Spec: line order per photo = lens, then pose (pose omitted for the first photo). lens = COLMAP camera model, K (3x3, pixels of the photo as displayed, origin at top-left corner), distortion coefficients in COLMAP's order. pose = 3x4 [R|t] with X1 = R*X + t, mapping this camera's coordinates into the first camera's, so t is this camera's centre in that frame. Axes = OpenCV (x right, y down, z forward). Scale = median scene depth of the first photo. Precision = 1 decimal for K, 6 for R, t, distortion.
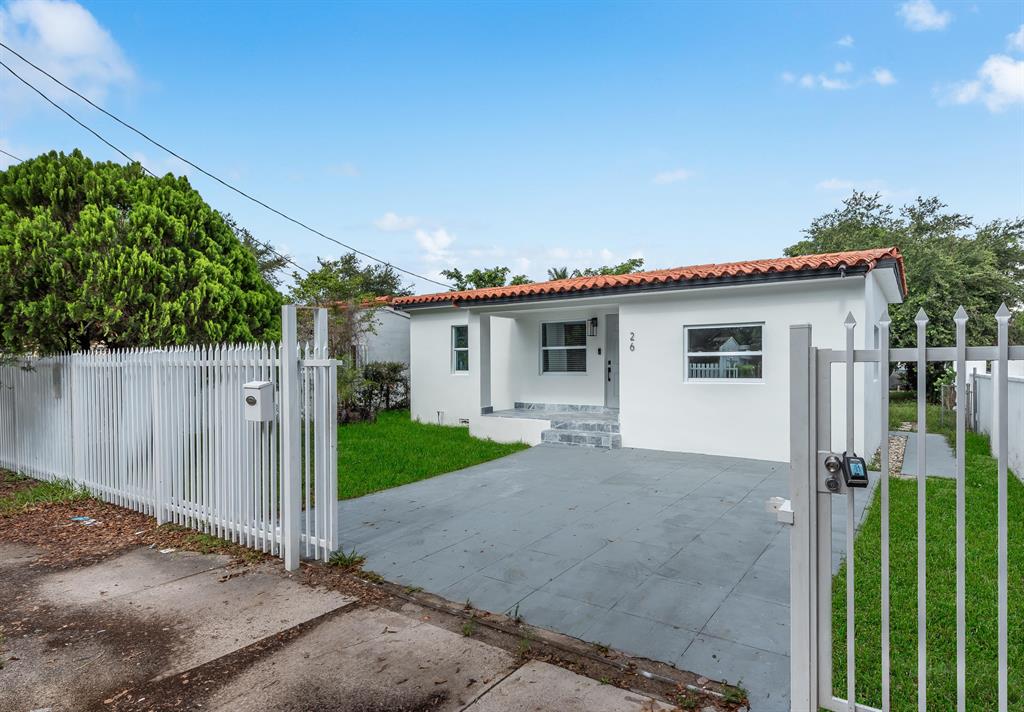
lens RADIAL K [[566.4, 0, 512.3], [0, 566.4, 357.6], [0, 0, 1]] dist [0.038762, 0.000252]
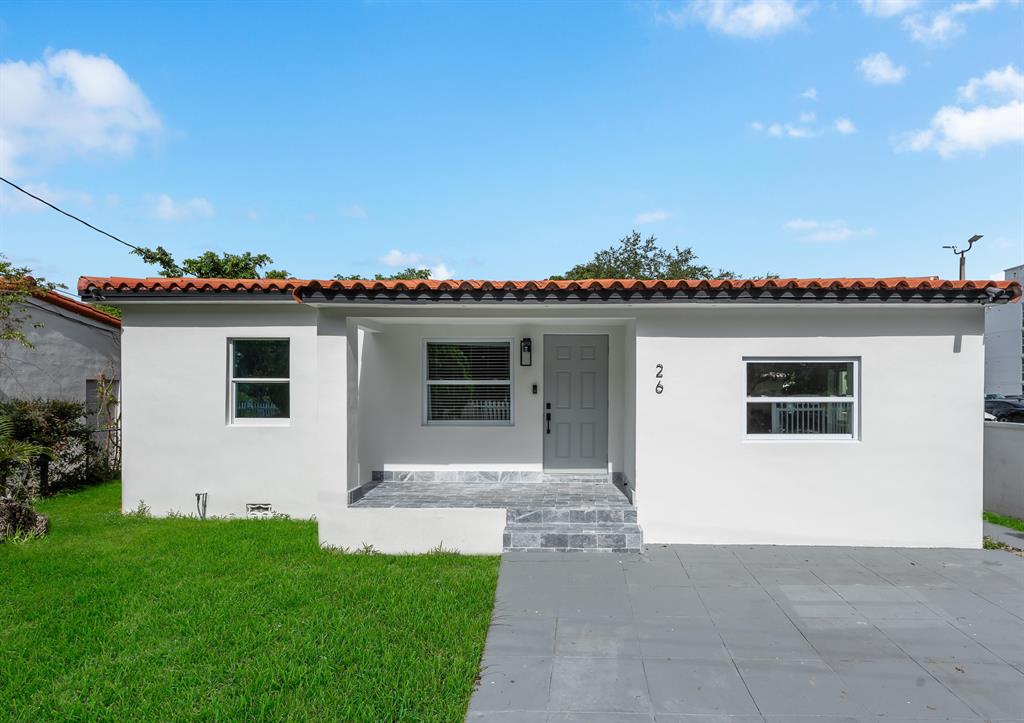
lens RADIAL K [[545.5, 0, 511.7], [0, 545.5, 369.0], [0, 0, 1]] dist [0.001846, 0.001002]
pose [[0.812796, 0.023274, 0.582083, -0.231427], [-0.011220, 0.999642, -0.024302, -0.018064], [-0.582440, 0.013222, 0.812766, 0.475698]]
